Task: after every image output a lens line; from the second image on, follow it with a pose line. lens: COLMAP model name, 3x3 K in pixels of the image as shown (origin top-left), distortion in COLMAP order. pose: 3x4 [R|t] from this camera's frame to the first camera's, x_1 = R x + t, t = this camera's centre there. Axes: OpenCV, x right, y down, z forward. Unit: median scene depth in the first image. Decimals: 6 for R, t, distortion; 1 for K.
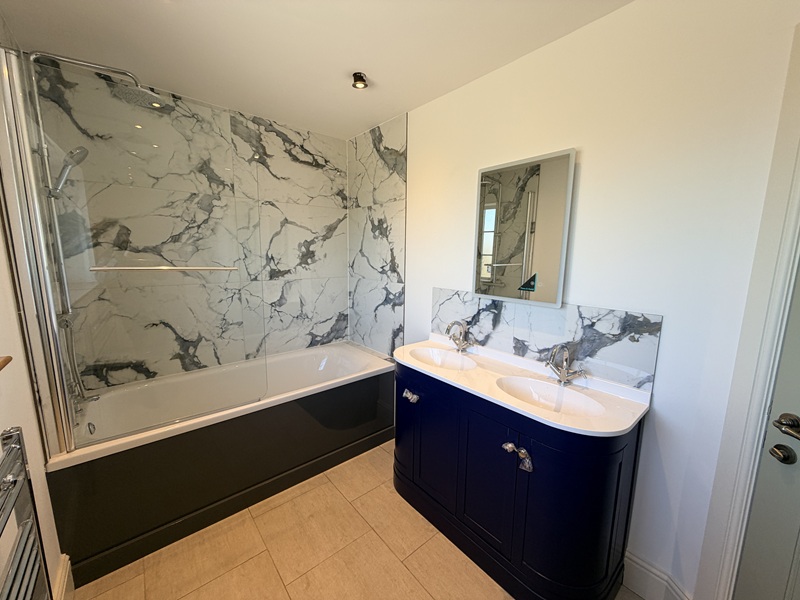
lens RADIAL K [[318.1, 0, 399.4], [0, 318.1, 299.9], [0, 0, 1]] dist [0.000127, 0.000111]
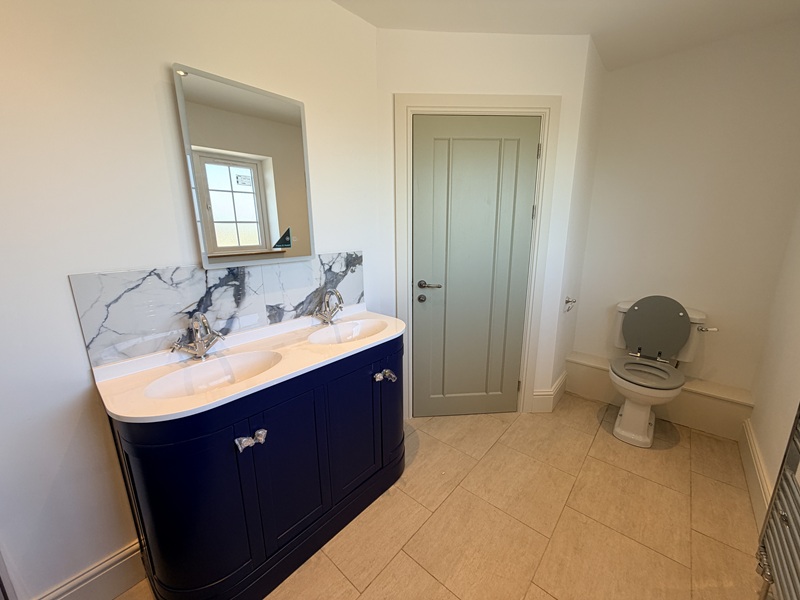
lens RADIAL K [[318.1, 0, 397.8], [0, 318.1, 300.6], [0, 0, 1]] dist [0.000127, 0.000111]
pose [[-0.140918, -0.233715, 0.962039, -0.542643], [0.153495, 0.954828, 0.254447, -0.063332], [-0.978050, 0.183524, -0.098678, 0.767599]]
